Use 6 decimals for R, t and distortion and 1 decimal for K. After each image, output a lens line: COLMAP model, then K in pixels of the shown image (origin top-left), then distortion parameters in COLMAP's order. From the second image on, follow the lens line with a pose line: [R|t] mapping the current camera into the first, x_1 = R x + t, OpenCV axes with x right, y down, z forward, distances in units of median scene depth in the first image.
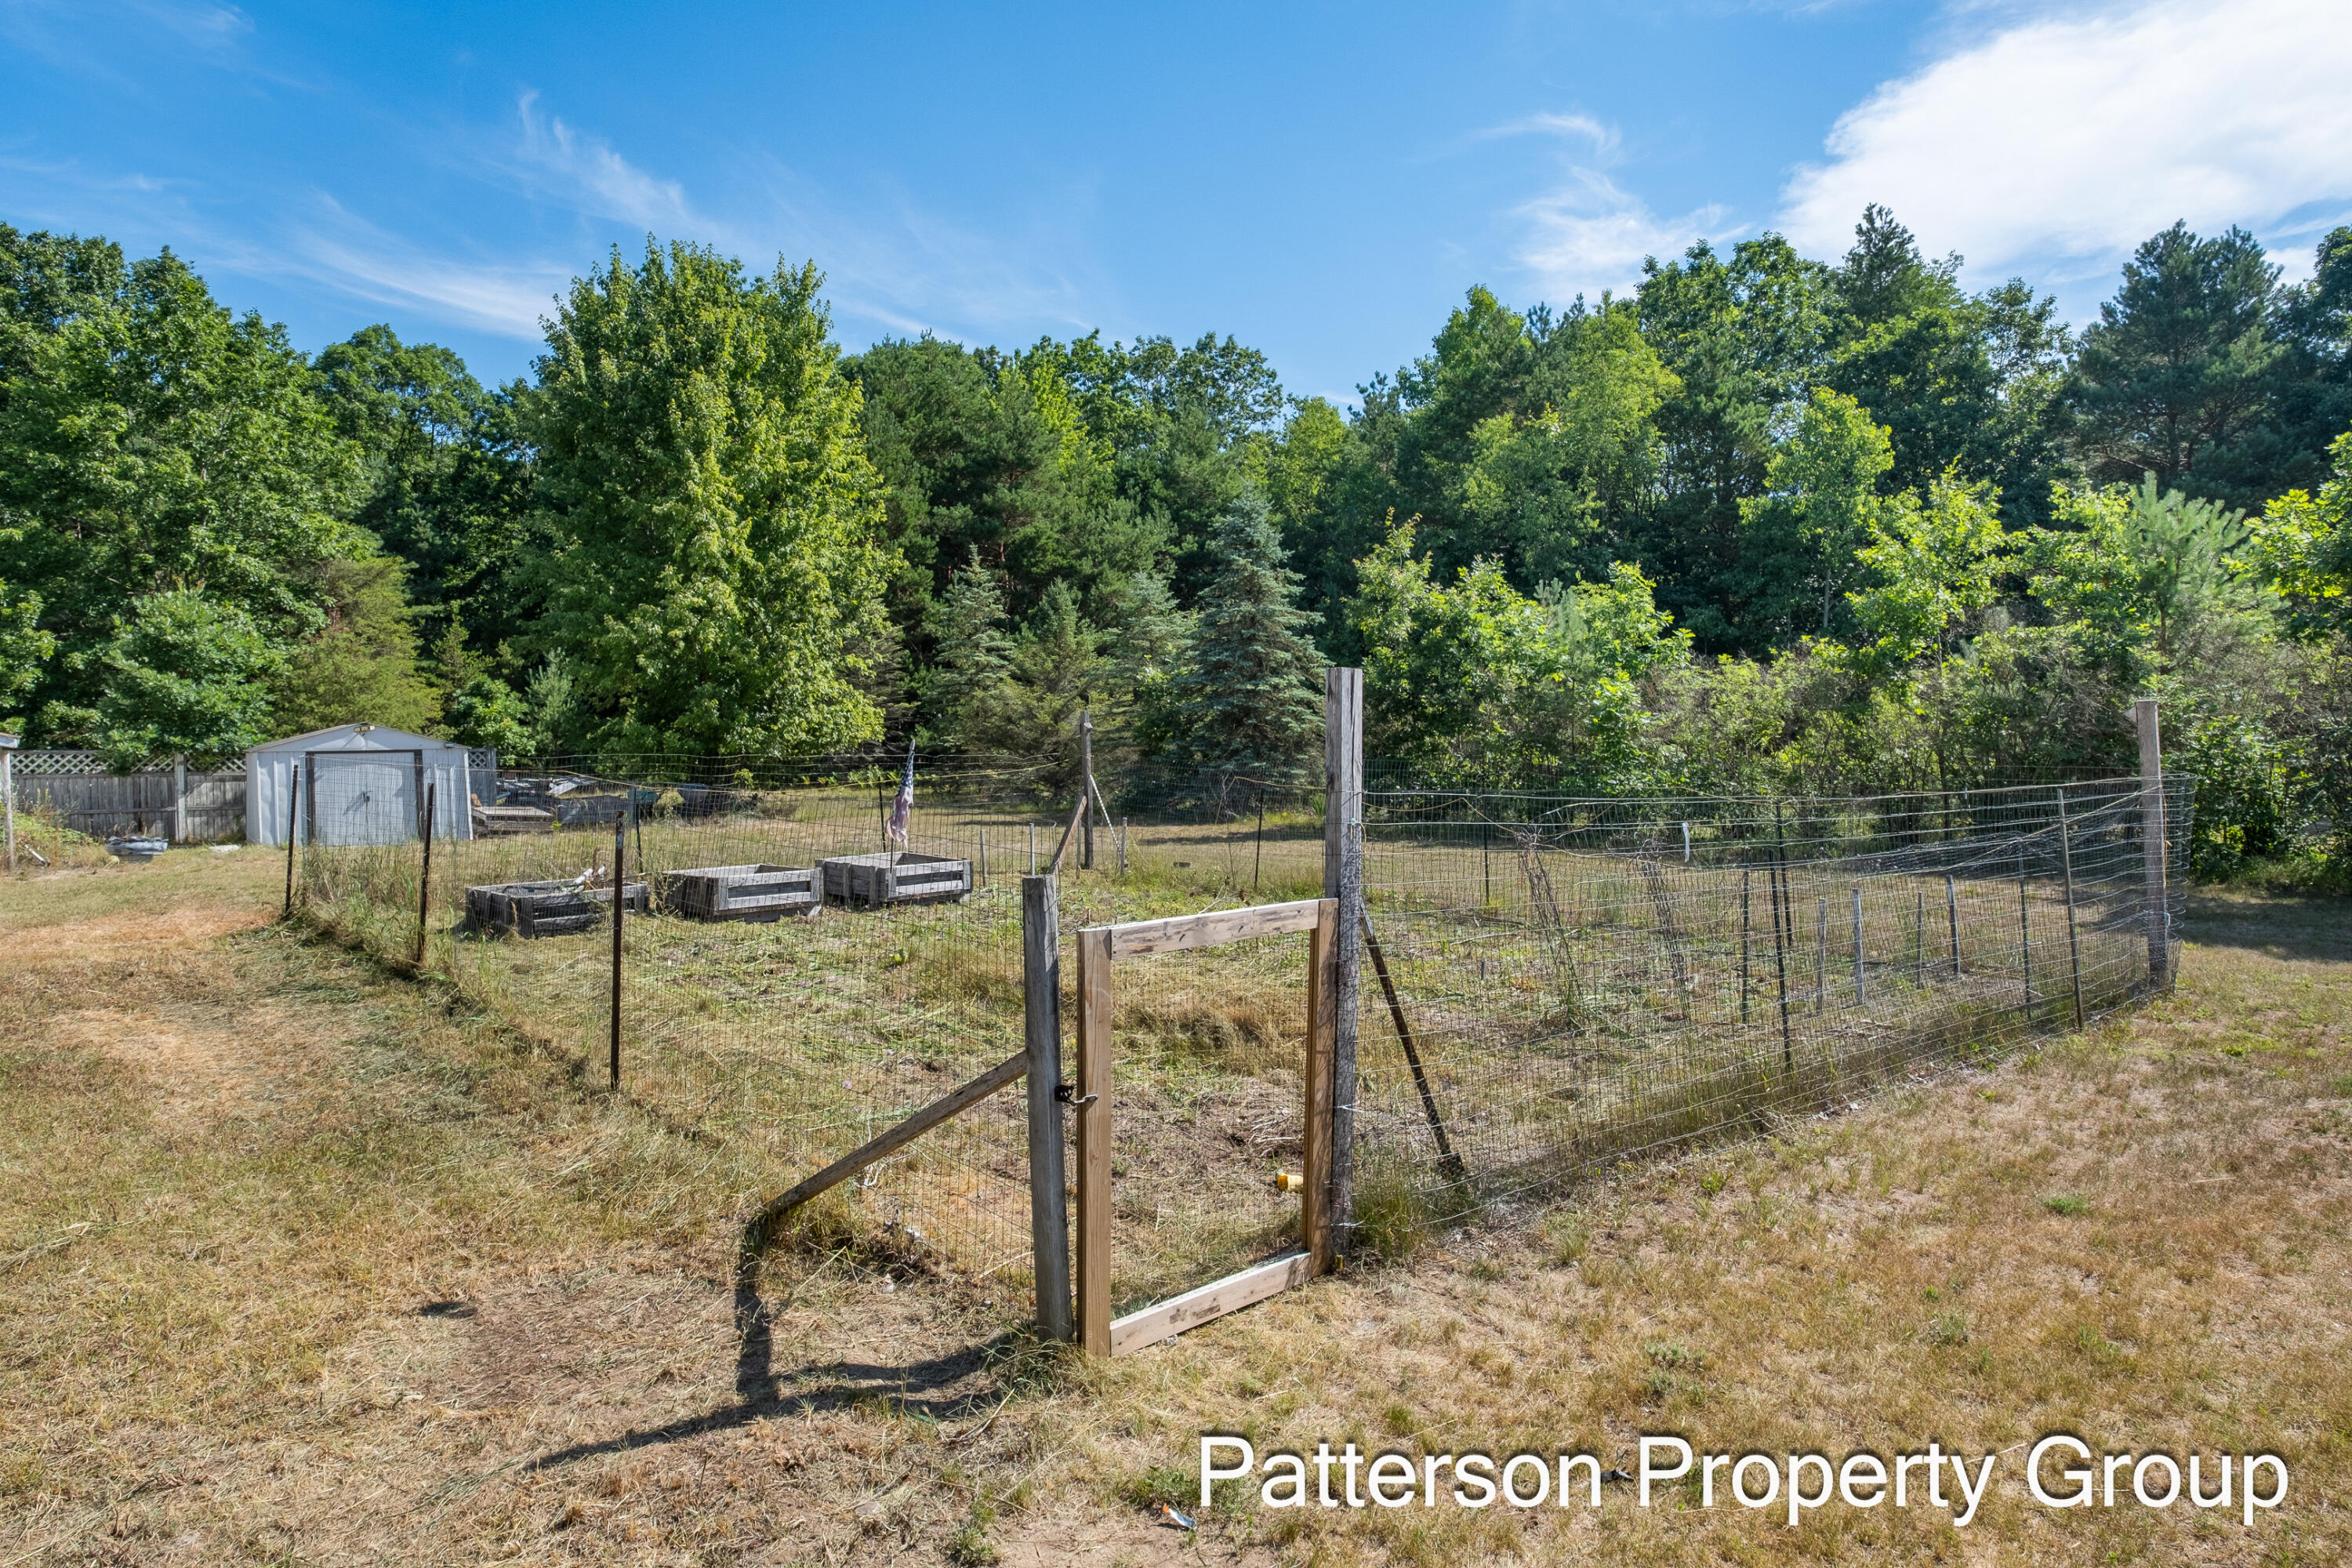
lens RADIAL K [[1331.2, 0, 1181.1], [0, 1331.2, 762.2], [0, 0, 1]] dist [0.003411, 0.000460]
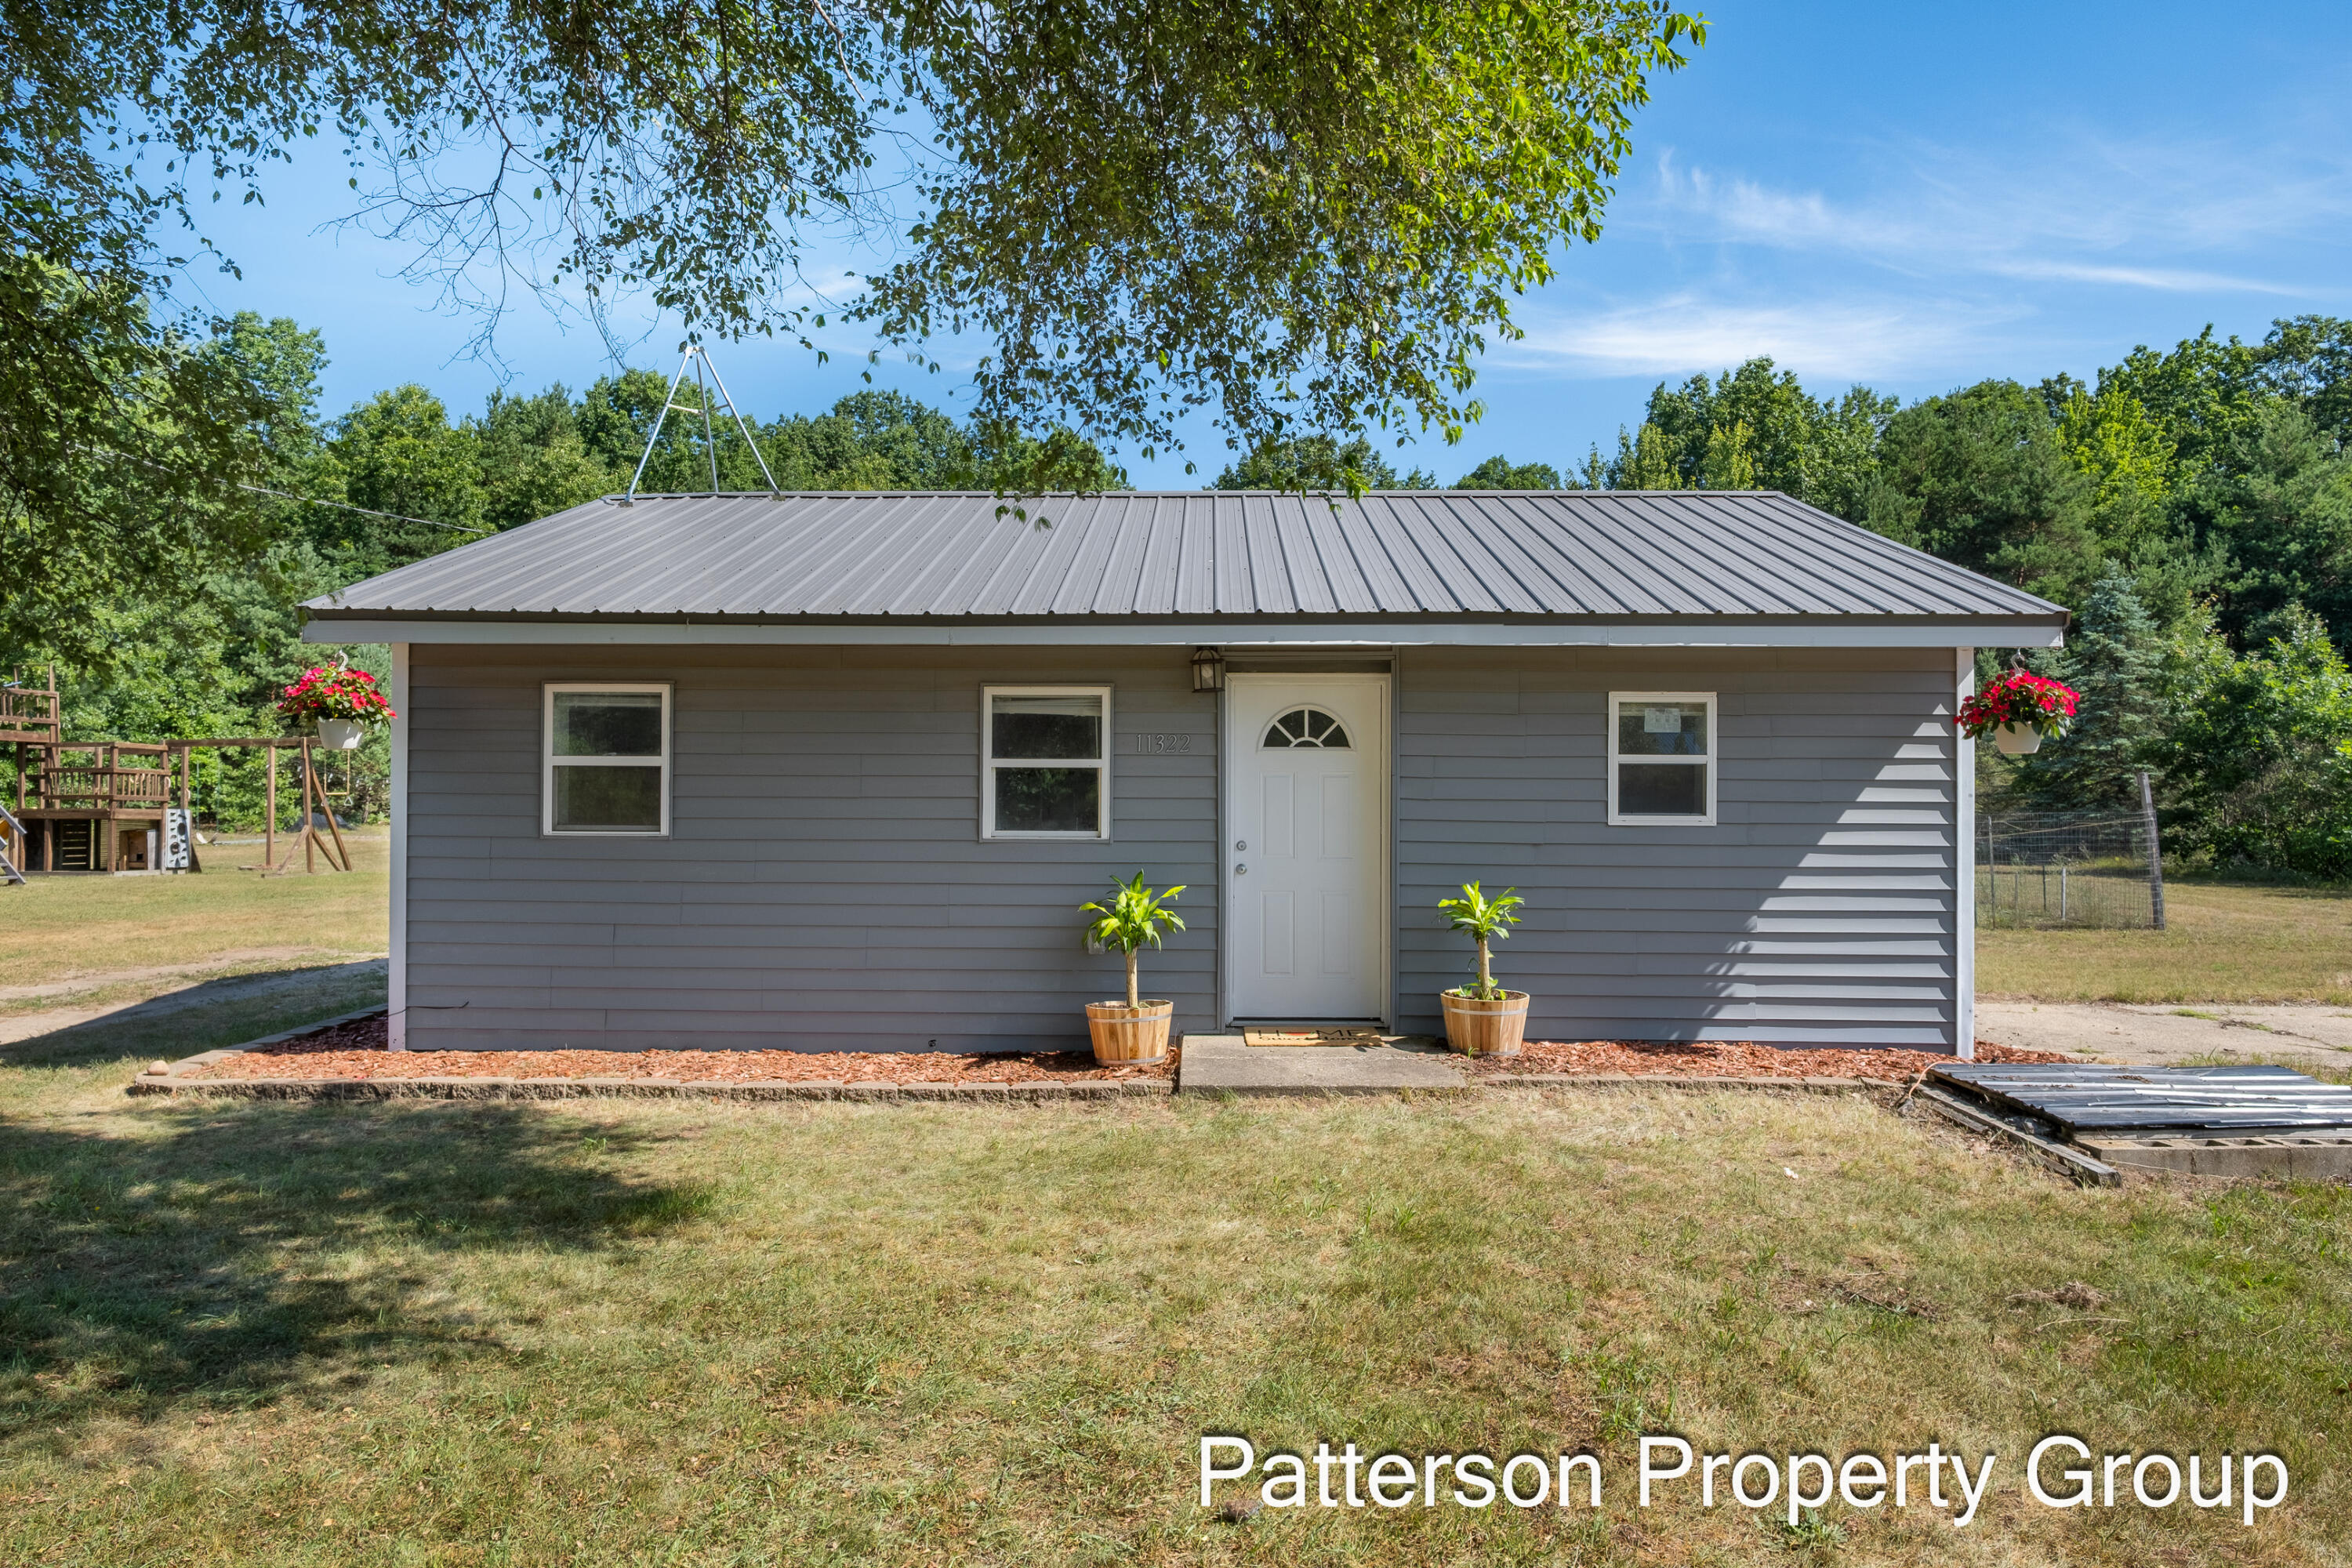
lens RADIAL K [[1505.6, 0, 1180.1], [0, 1505.6, 788.8], [0, 0, 1]] dist [-0.003811, -0.000396]
pose [[0.715010, -0.001458, -0.699113, 0.222361], [-0.013784, 0.999774, -0.016183, 0.005832], [0.698978, 0.021208, 0.714828, -0.261156]]
